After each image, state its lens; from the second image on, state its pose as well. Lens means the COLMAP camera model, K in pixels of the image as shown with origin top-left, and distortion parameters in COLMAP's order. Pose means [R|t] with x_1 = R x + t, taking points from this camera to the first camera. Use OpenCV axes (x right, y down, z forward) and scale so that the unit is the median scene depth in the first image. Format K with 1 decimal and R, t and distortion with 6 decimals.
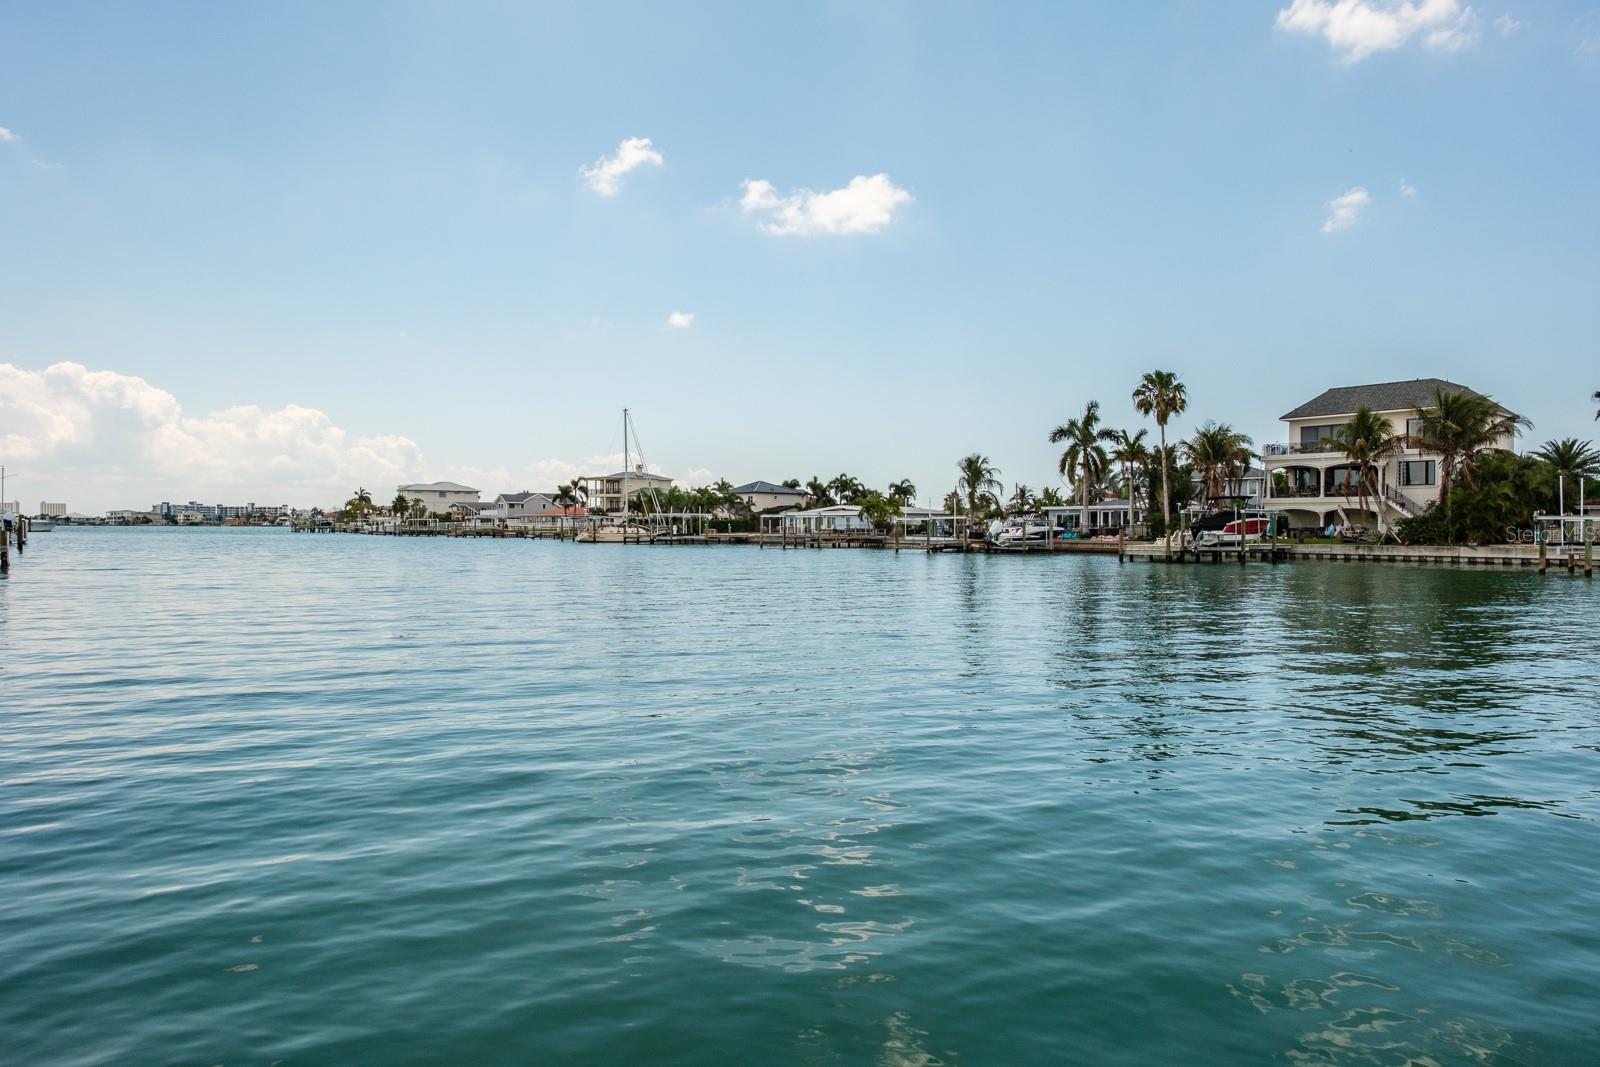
lens RADIAL K [[984.1, 0, 790.4], [0, 984.1, 530.7], [0, 0, 1]] dist [-0.003591, 0.000012]
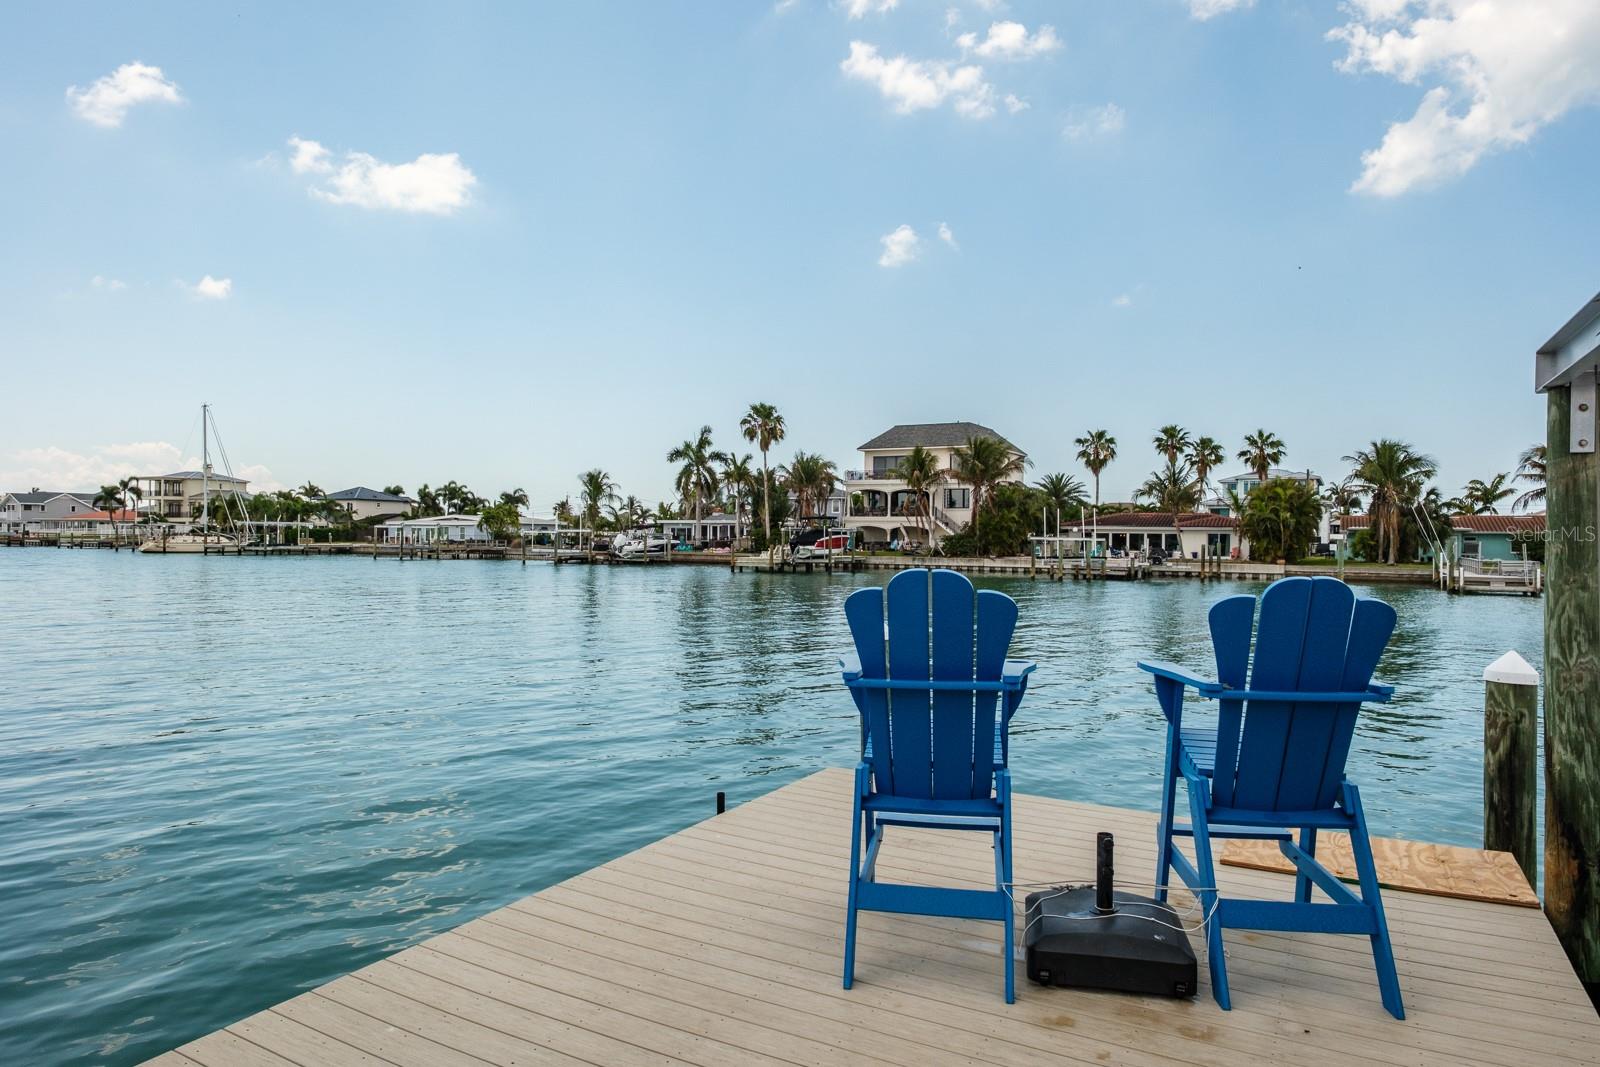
lens RADIAL K [[1010.2, 0, 788.8], [0, 1010.2, 536.8], [0, 0, 1]] dist [-0.004473, 0.001959]
pose [[0.922567, 0.006134, 0.385789, -0.044957], [-0.005758, 0.999981, -0.002131, -0.005860], [-0.385795, -0.000255, 0.922585, -0.085782]]
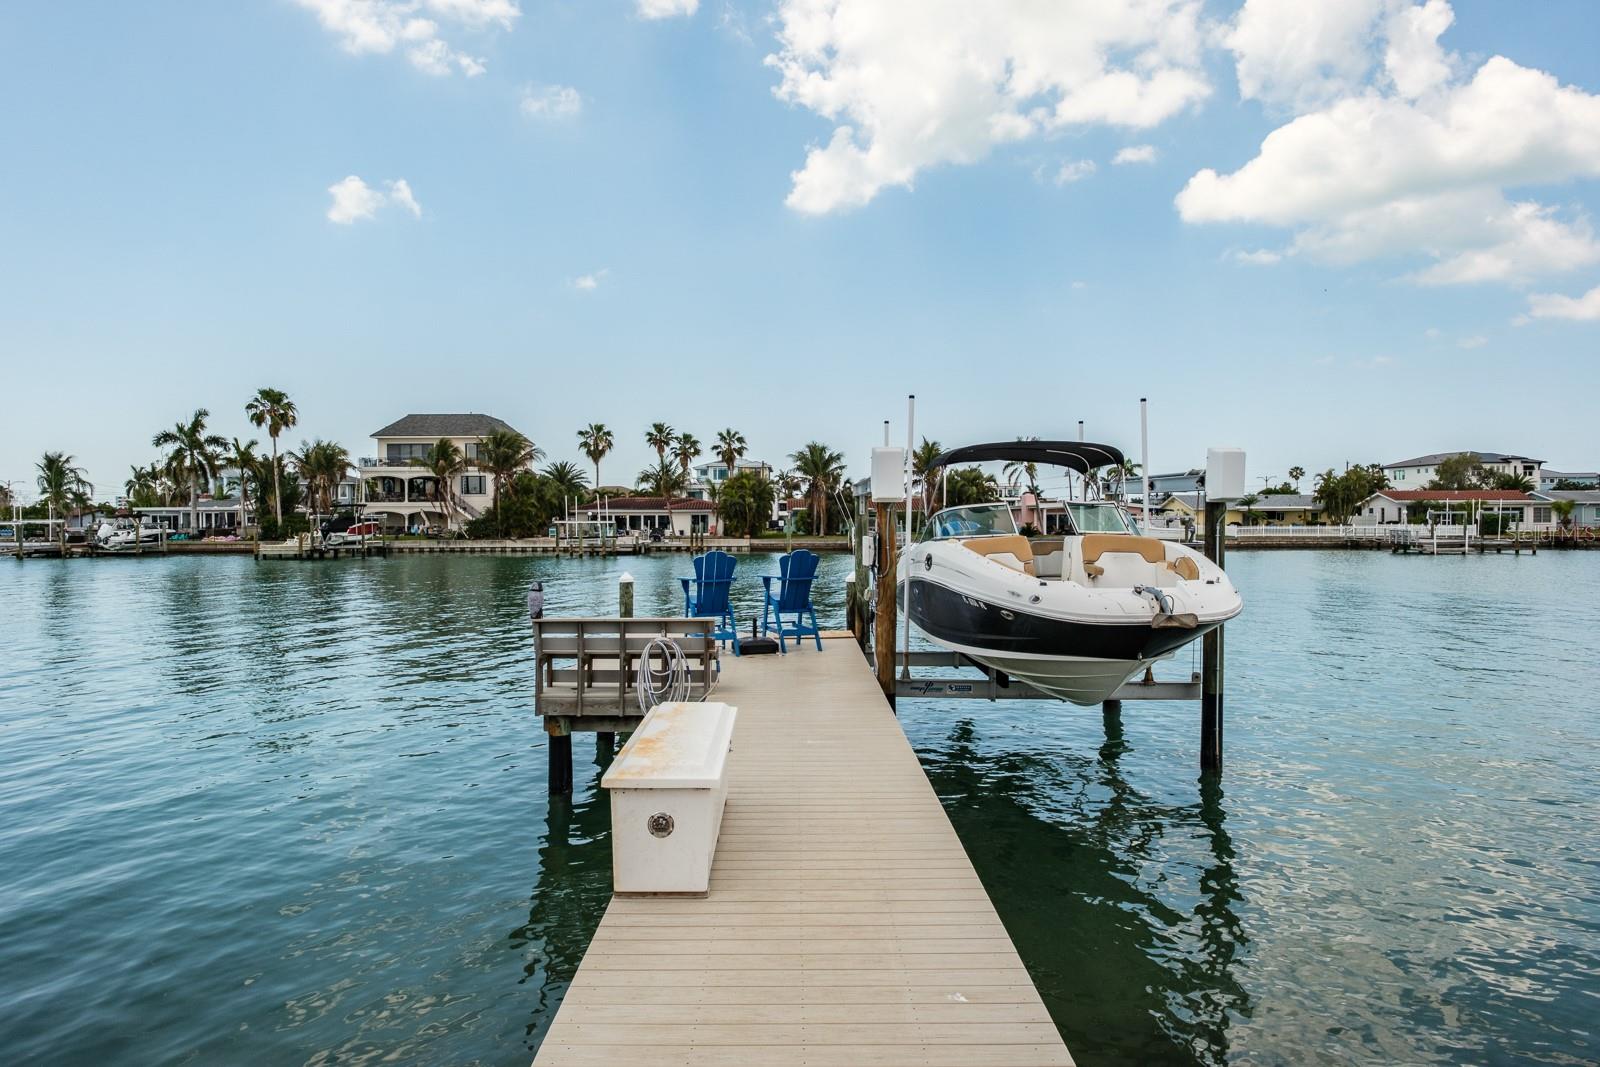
lens RADIAL K [[1010.2, 0, 793.9], [0, 1010.2, 522.5], [0, 0, 1]] dist [-0.004473, 0.001959]
pose [[0.616021, -0.011574, 0.787645, -0.161149], [0.010939, 0.999921, 0.006138, -0.010403], [-0.787654, 0.004835, 0.616099, -0.171681]]
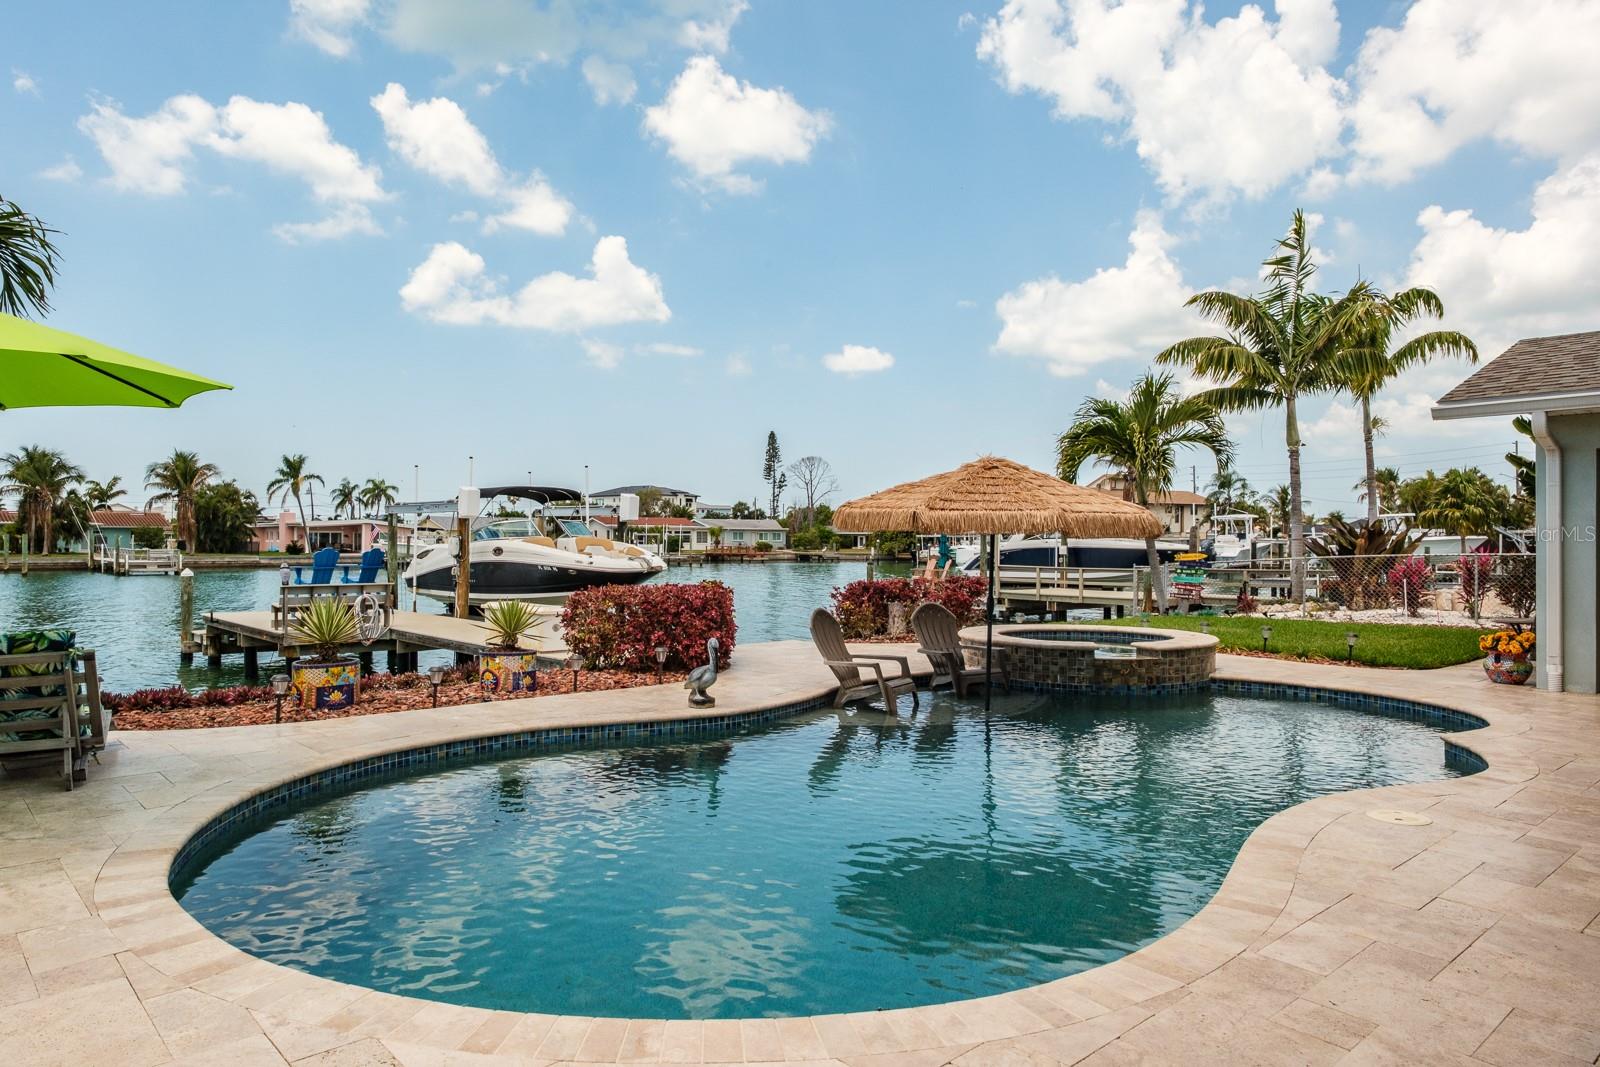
lens RADIAL K [[1010.2, 0, 809.2], [0, 1010.2, 535.8], [0, 0, 1]] dist [-0.004473, 0.001959]
pose [[-0.087161, -0.003021, 0.996190, -0.305875], [0.001868, 0.999993, 0.003196, -0.008225], [-0.996193, 0.002139, -0.087154, -0.154992]]
